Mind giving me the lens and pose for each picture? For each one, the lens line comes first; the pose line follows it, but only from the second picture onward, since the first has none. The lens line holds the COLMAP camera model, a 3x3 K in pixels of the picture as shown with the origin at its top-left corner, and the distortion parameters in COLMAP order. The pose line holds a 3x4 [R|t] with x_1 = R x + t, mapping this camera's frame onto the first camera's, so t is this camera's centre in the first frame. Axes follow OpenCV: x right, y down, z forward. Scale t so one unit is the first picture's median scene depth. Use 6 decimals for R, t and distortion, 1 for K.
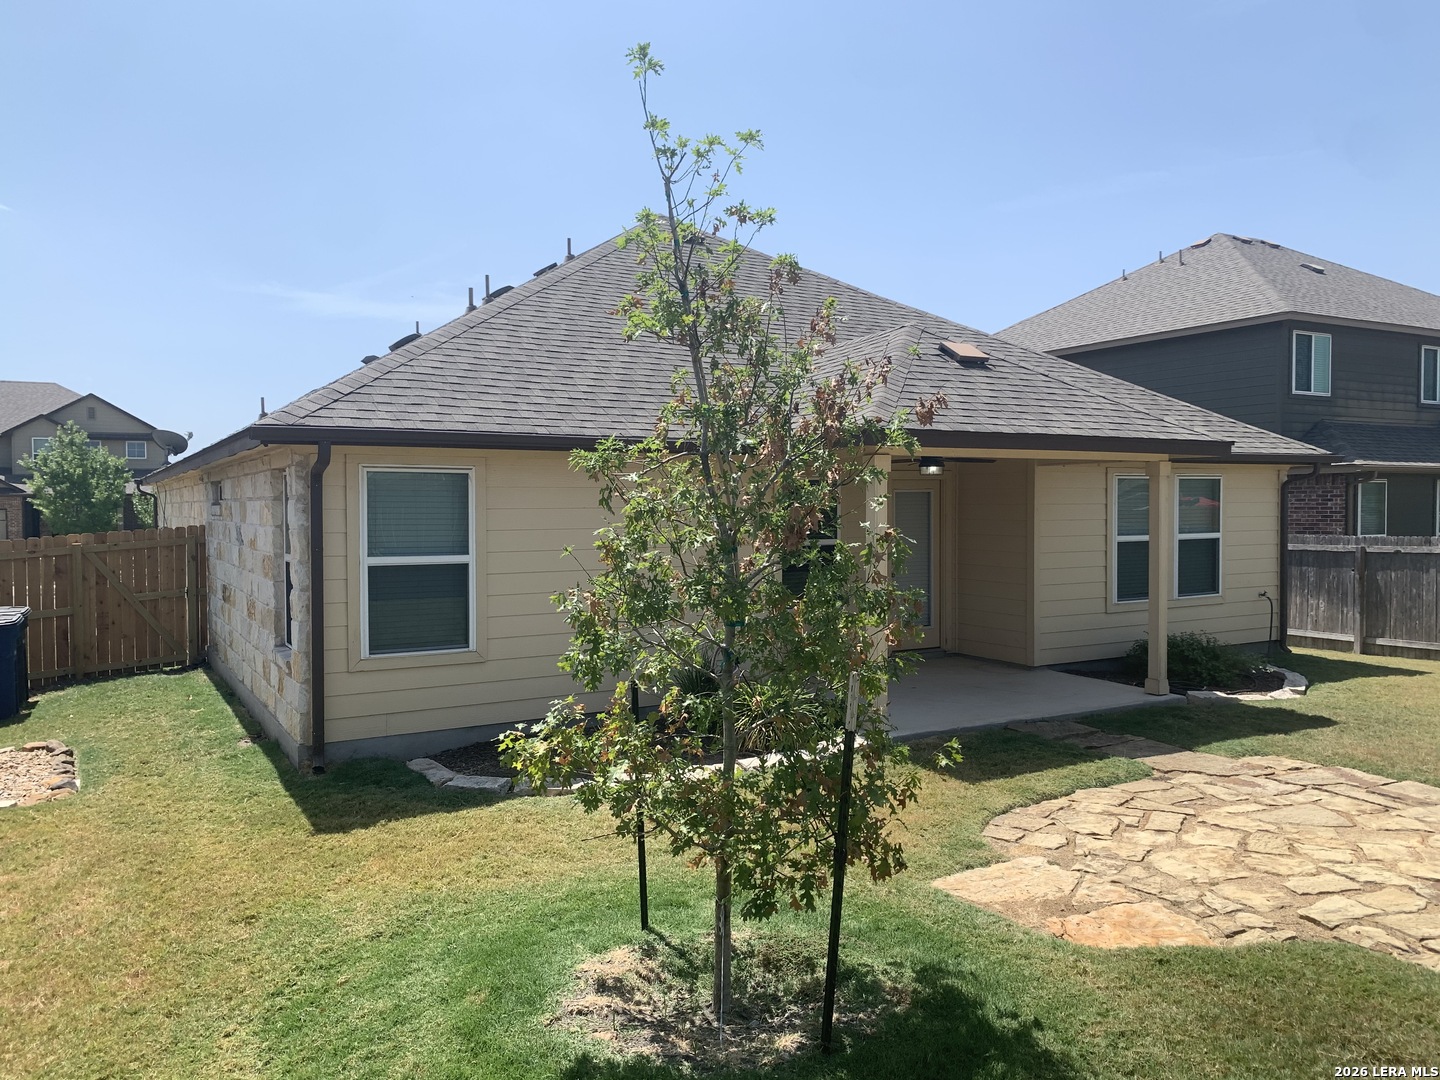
lens RADIAL K [[1084.4, 0, 724.3], [0, 1084.4, 531.4], [0, 0, 1]] dist [0.005927, -0.001395]
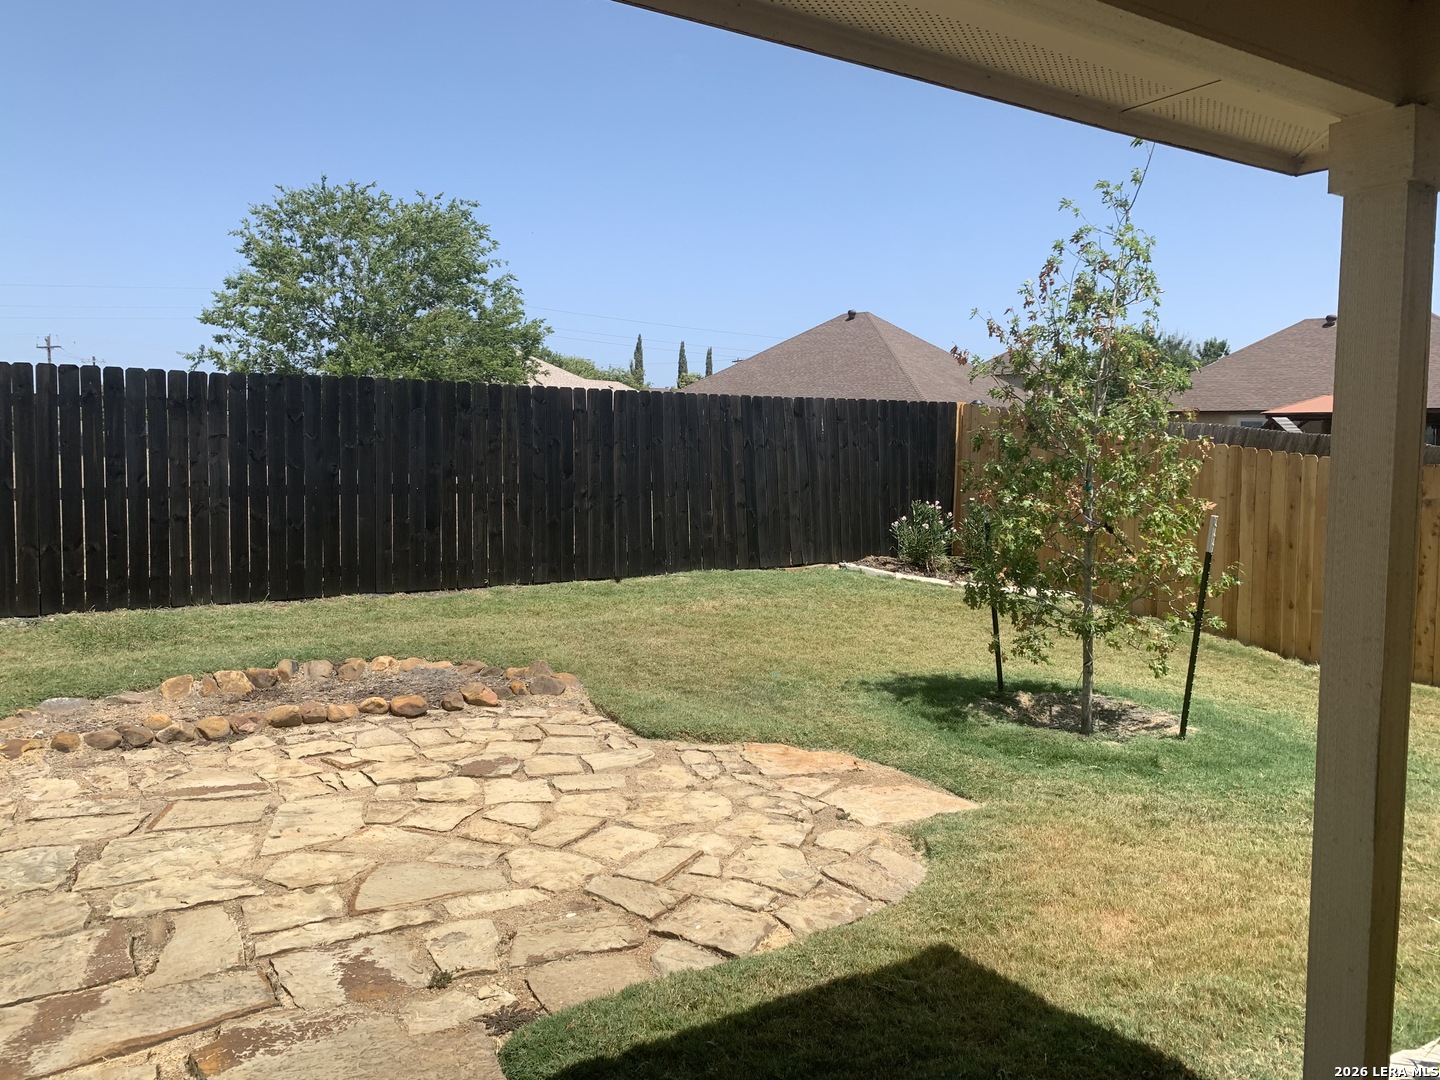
lens RADIAL K [[1084.4, 0, 724.3], [0, 1084.4, 531.4], [0, 0, 1]] dist [0.005927, -0.001395]
pose [[-0.998176, -0.000866, -0.060371, 0.297872], [-0.007106, 0.994632, 0.103228, -0.003483], [0.059957, 0.103469, -0.992824, 1.207797]]
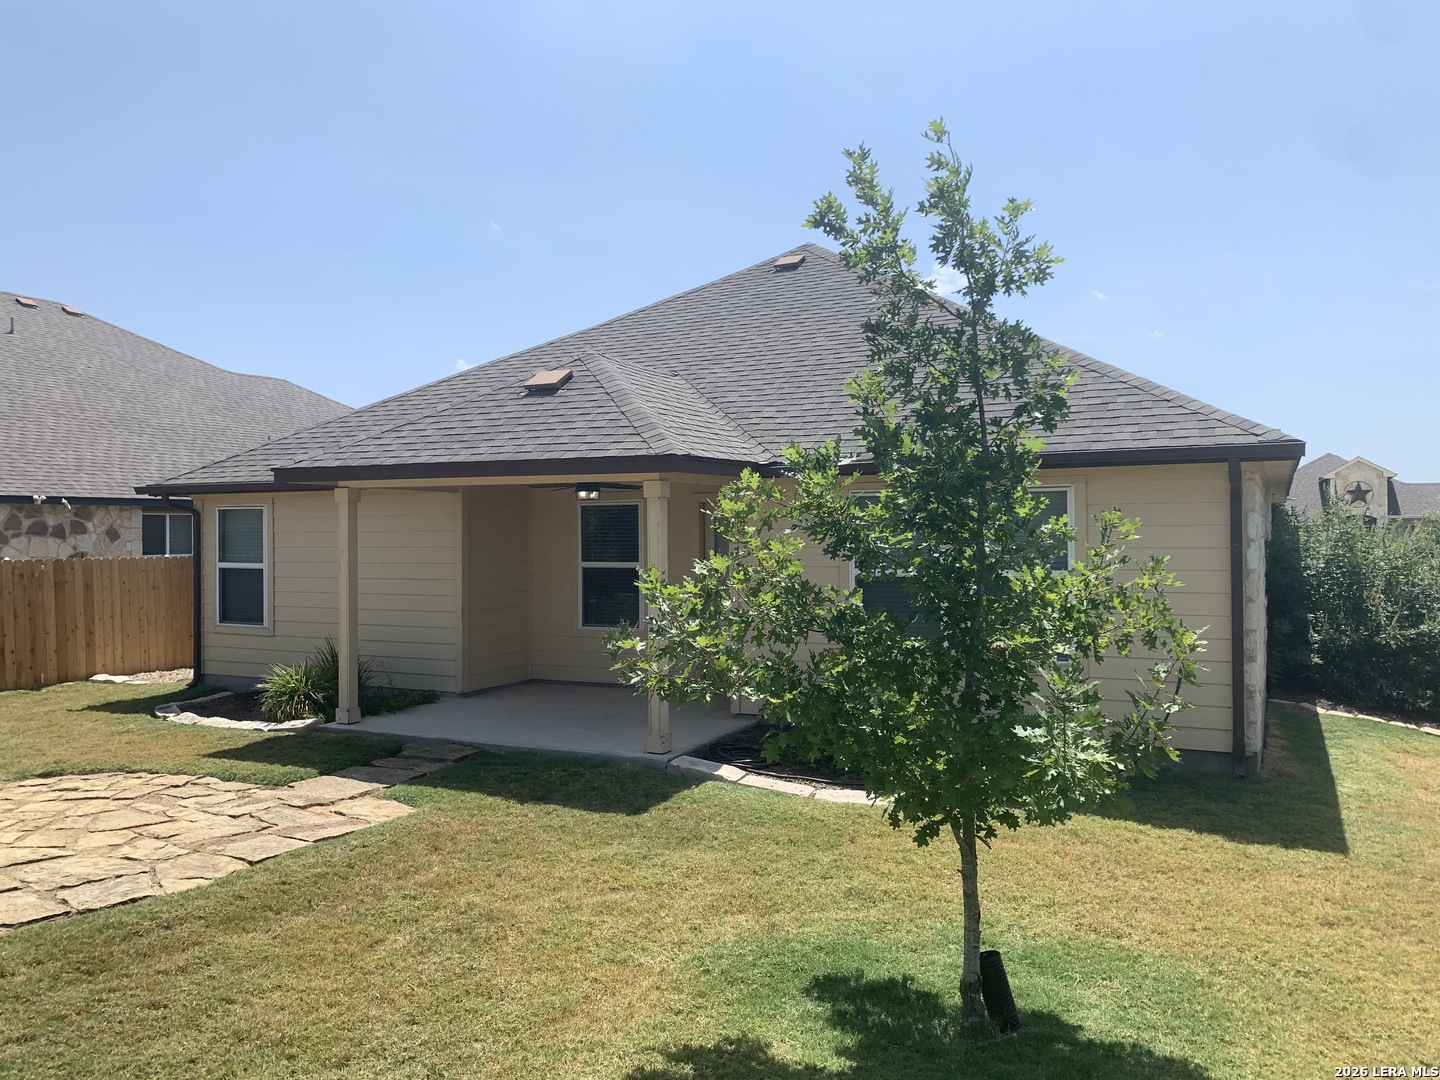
lens RADIAL K [[1084.4, 0, 724.3], [0, 1084.4, 531.4], [0, 0, 1]] dist [0.005927, -0.001395]
pose [[0.572046, 0.004526, -0.820209, 1.339340], [-0.011375, 0.999932, -0.002415, -0.025425], [0.820143, 0.010712, 0.572058, 0.655374]]
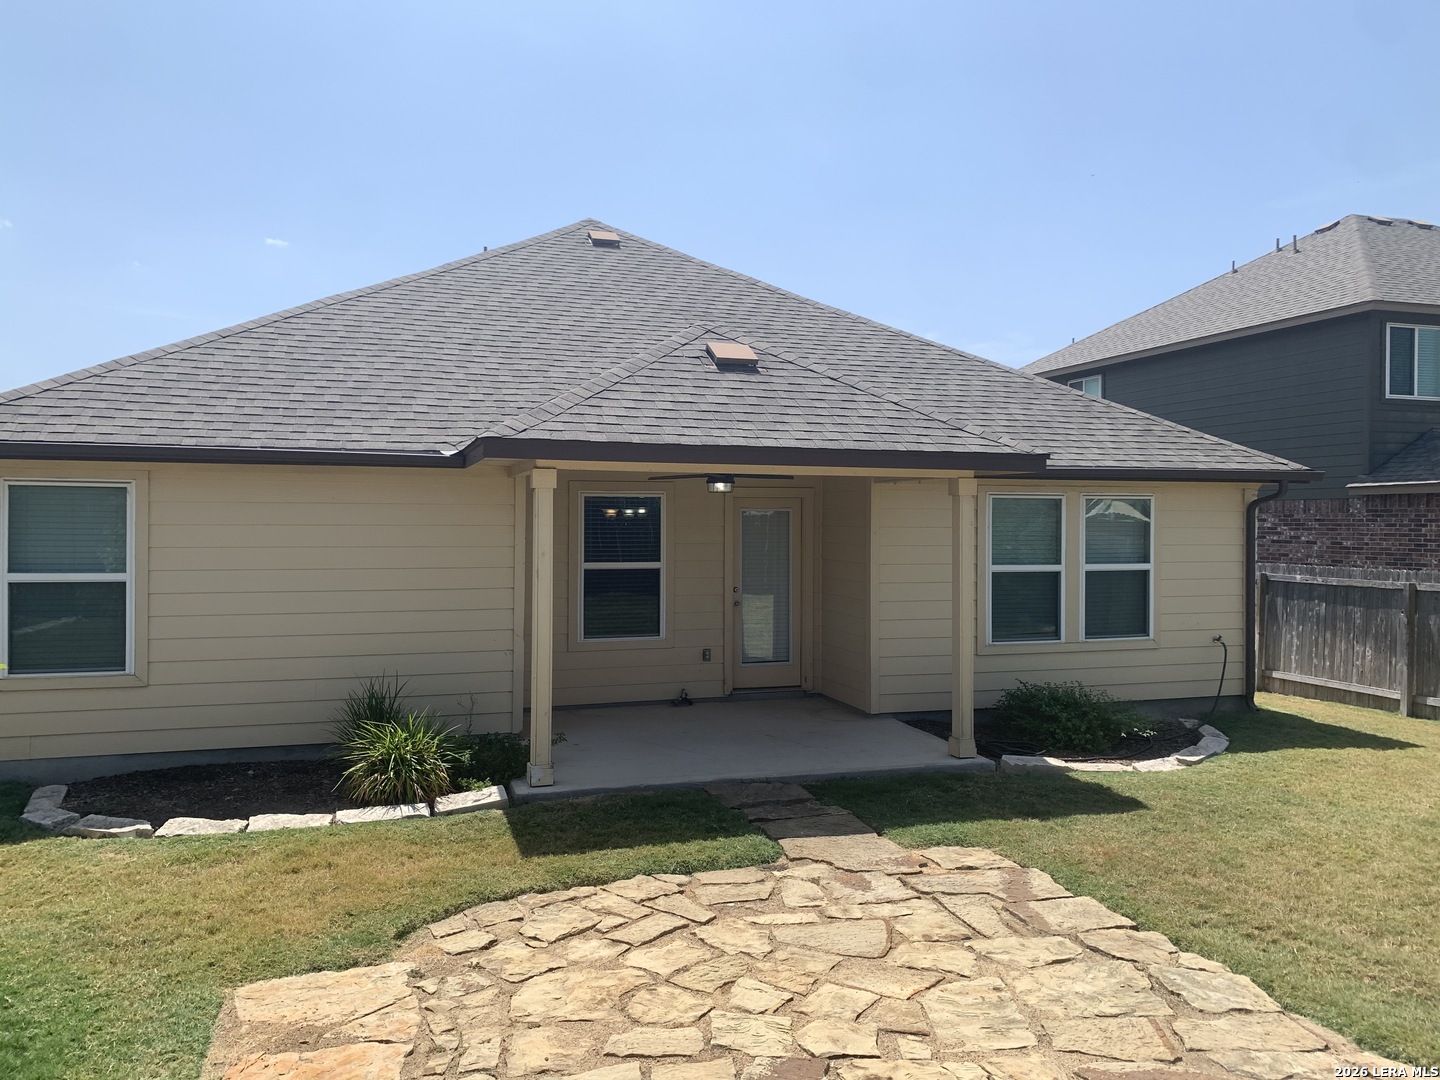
lens RADIAL K [[1084.4, 0, 724.3], [0, 1084.4, 531.4], [0, 0, 1]] dist [0.005927, -0.001395]
pose [[0.977524, 0.013096, -0.210415, 0.458022], [-0.016327, 0.999774, -0.013625, -0.009935], [0.210189, 0.016755, 0.977517, 0.169658]]
